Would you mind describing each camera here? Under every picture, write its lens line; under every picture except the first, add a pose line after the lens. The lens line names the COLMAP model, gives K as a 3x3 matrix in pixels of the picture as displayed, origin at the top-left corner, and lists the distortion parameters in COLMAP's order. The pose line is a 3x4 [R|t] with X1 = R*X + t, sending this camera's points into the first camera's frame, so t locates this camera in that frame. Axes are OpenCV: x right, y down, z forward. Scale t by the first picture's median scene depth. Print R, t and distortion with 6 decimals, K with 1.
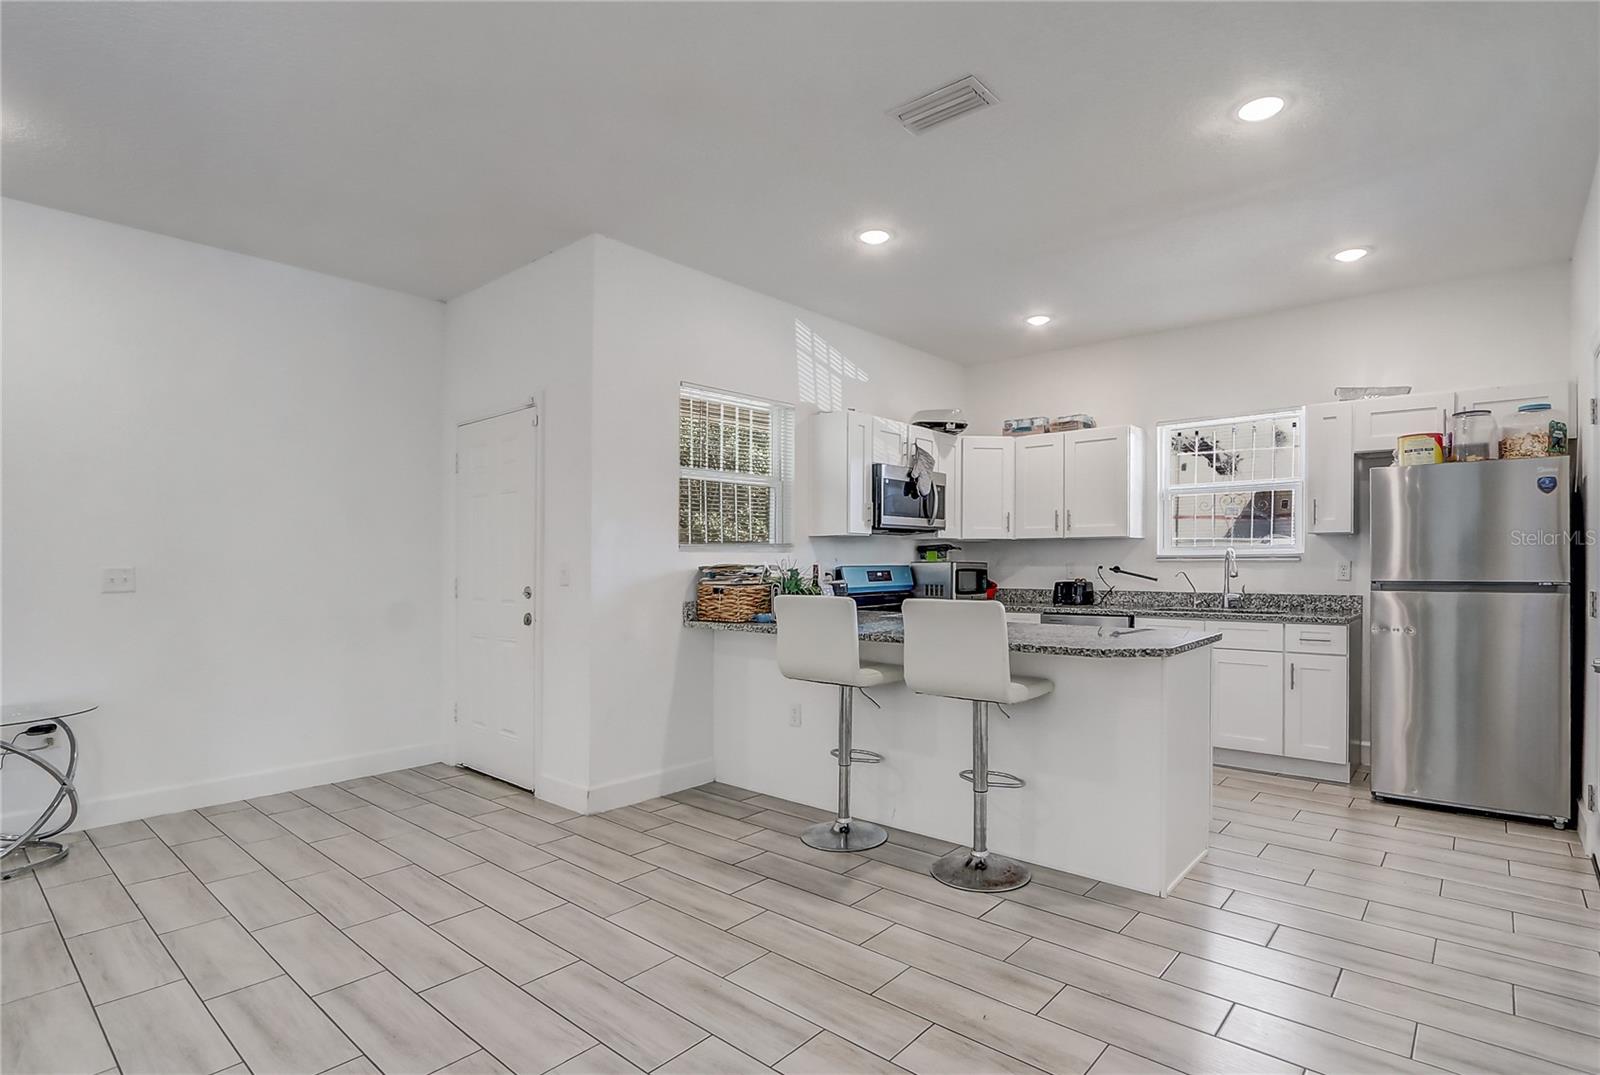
lens RADIAL K [[776.4, 0, 827.8], [0, 776.4, 567.0], [0, 0, 1]] dist [-0.005091, -0.000025]
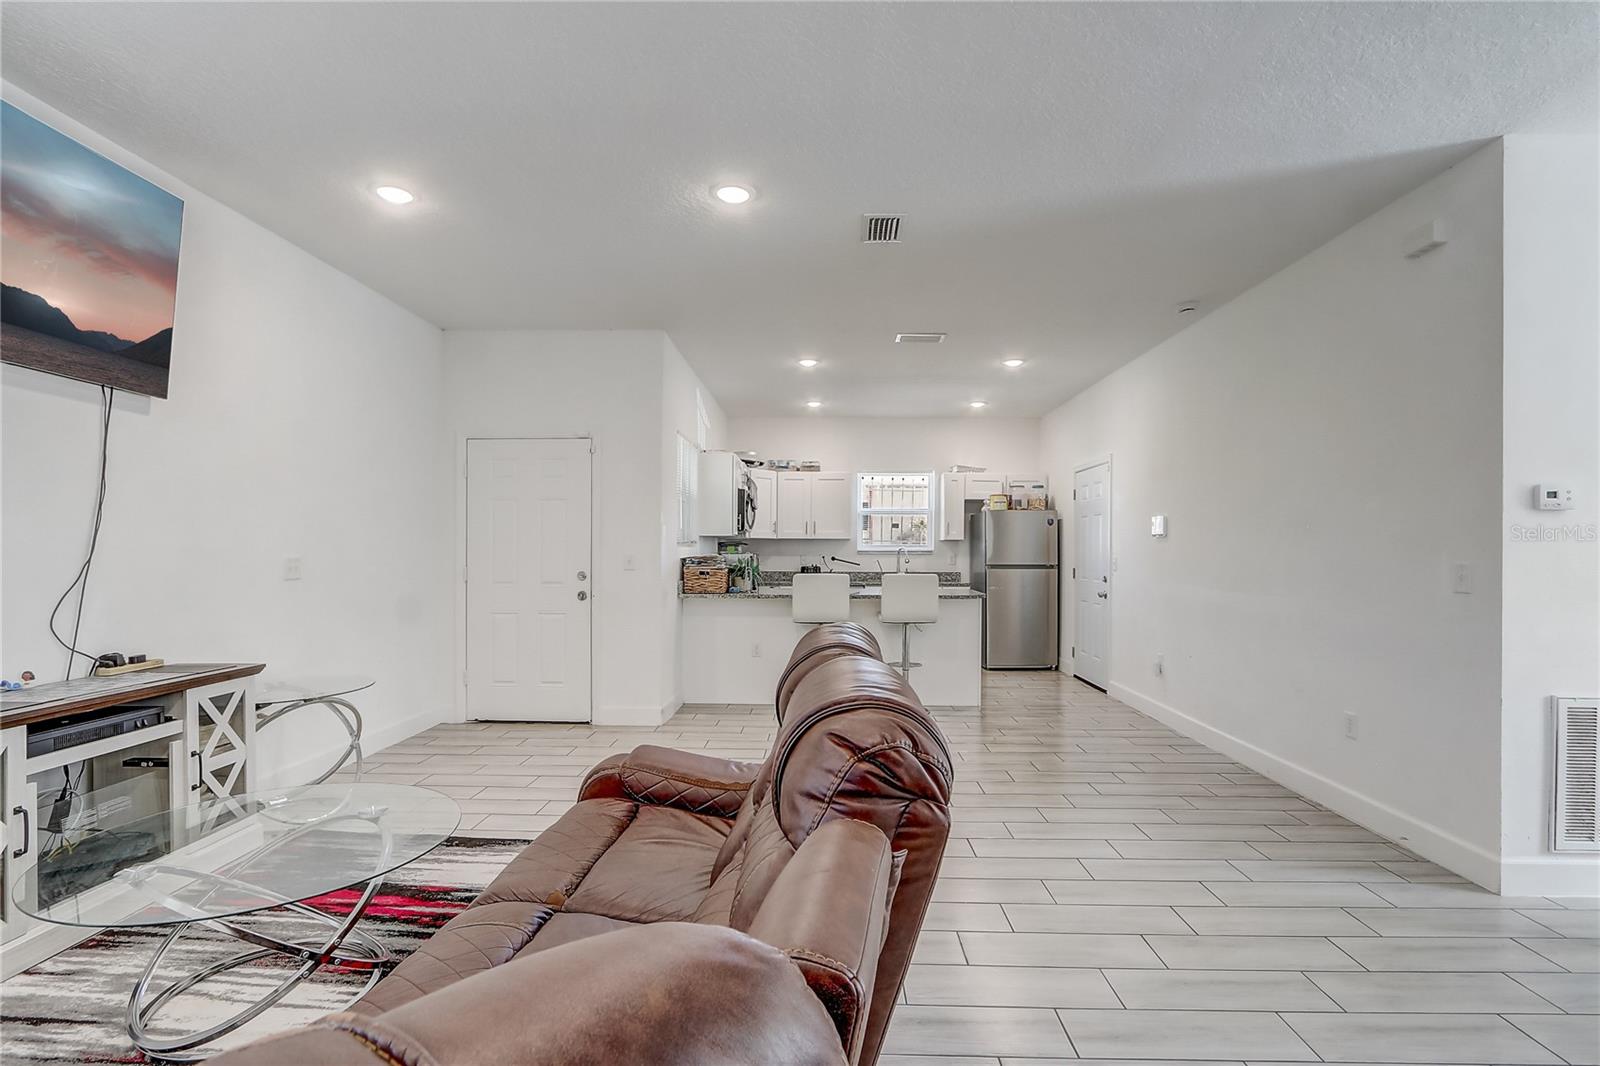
lens RADIAL K [[789.9, 0, 765.4], [0, 789.9, 557.6], [0, 0, 1]] dist [-0.002081, -0.000590]
pose [[0.789326, 0.000988, 0.613974, -0.846503], [-0.002304, 0.999996, 0.001353, -0.001346], [-0.613970, -0.002482, 0.789325, -0.242892]]
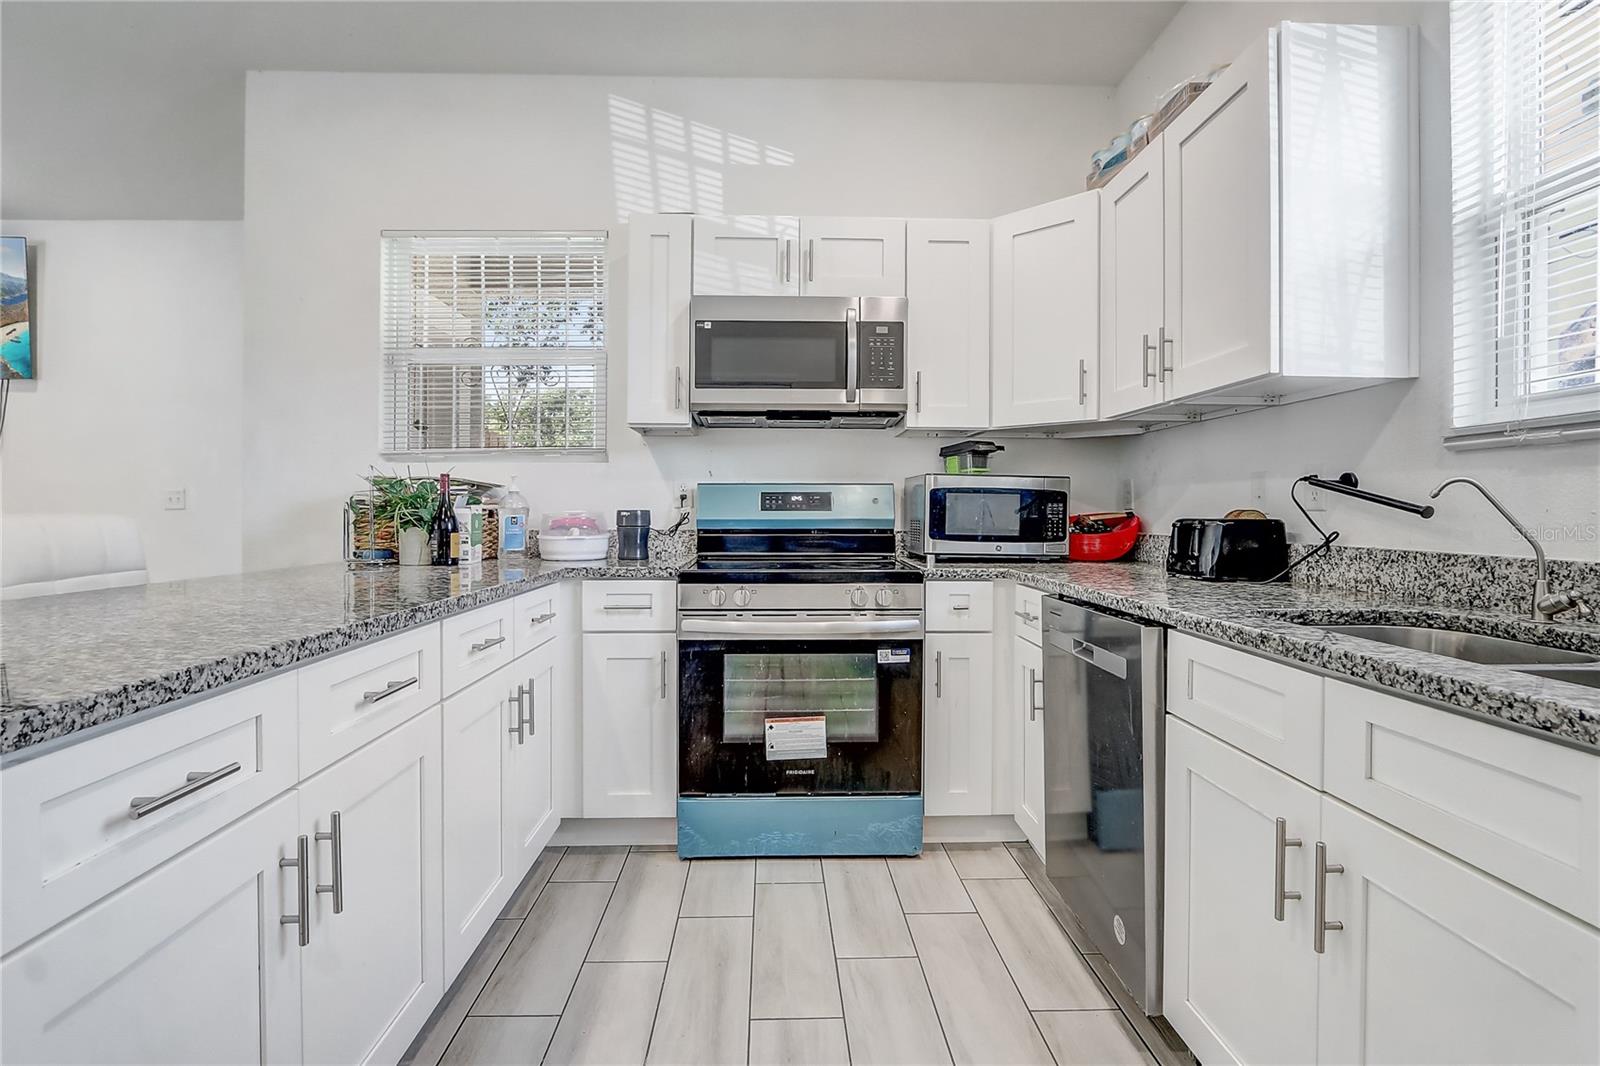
lens RADIAL K [[752.1, 0, 803.2], [0, 752.1, 513.5], [0, 0, 1]] dist [-0.019565, -0.000394]
pose [[0.674240, 0.008505, -0.738463, 0.511843], [-0.008300, 0.999958, 0.003938, 0.019476], [0.738466, 0.003474, 0.674282, 0.691196]]
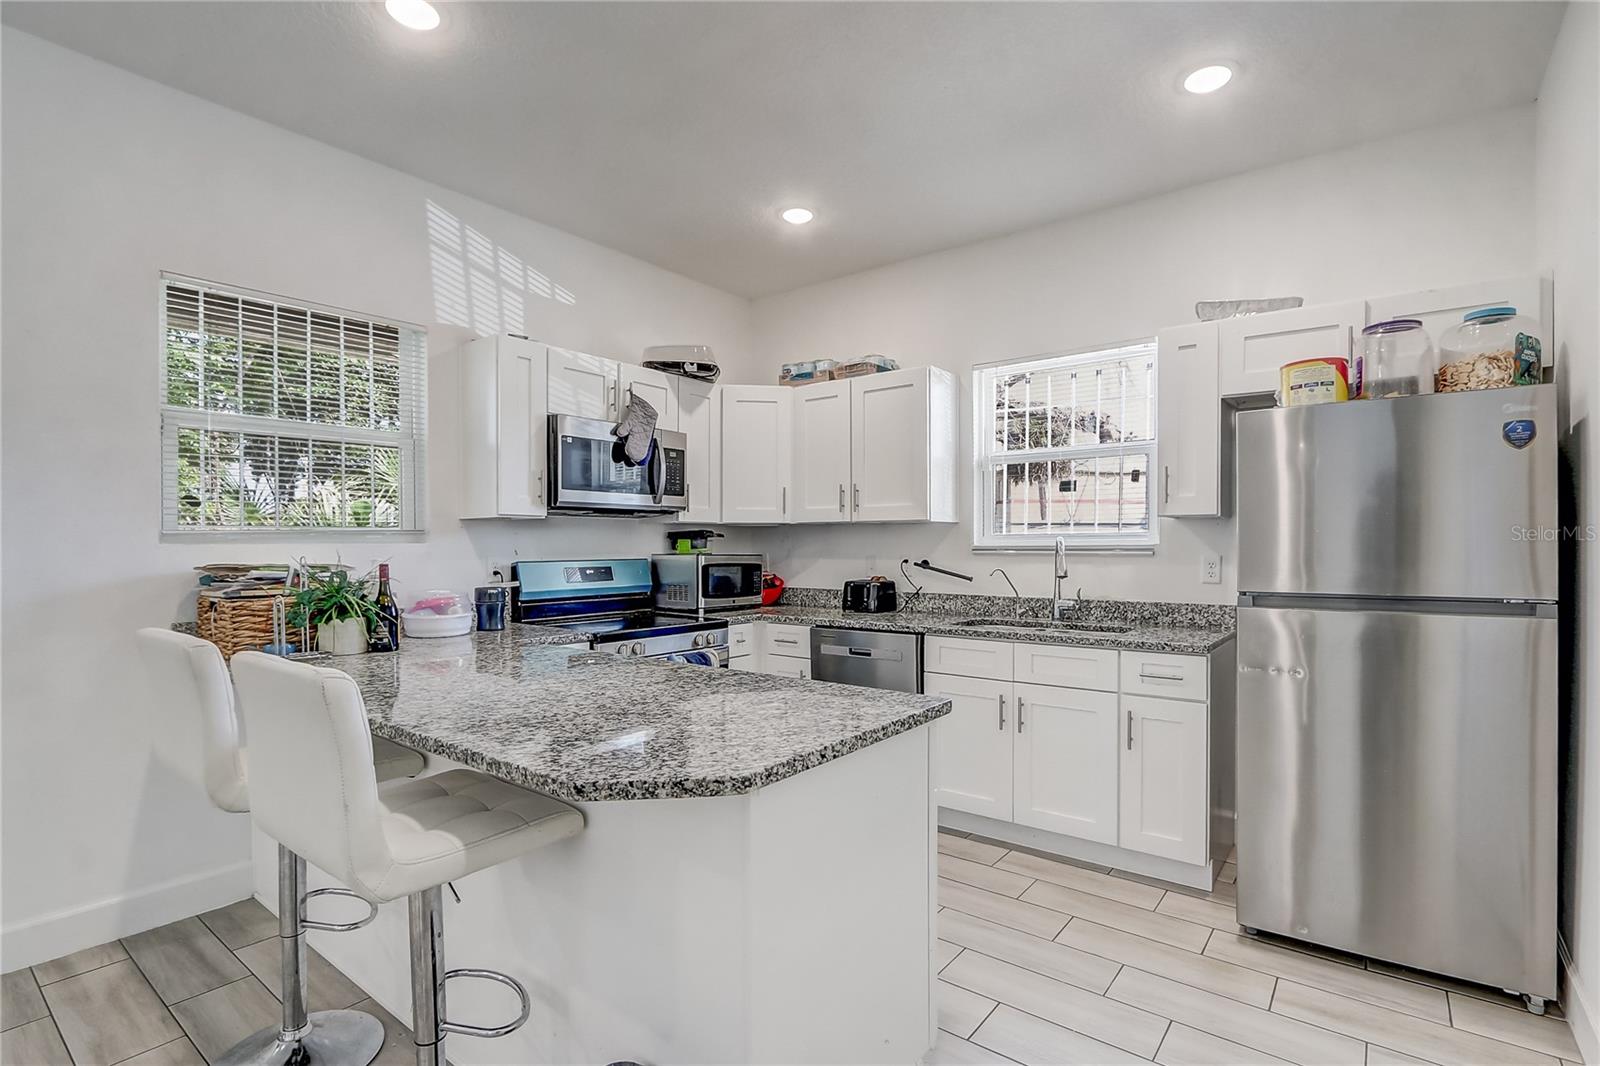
lens RADIAL K [[755.2, 0, 804.8], [0, 755.2, 548.0], [0, 0, 1]] dist [-0.002894, -0.000296]
pose [[0.999144, 0.000086, 0.041357, 0.257695], [-0.000071, 1.000000, -0.000364, -0.013752], [-0.041357, 0.000361, 0.999144, 0.318476]]
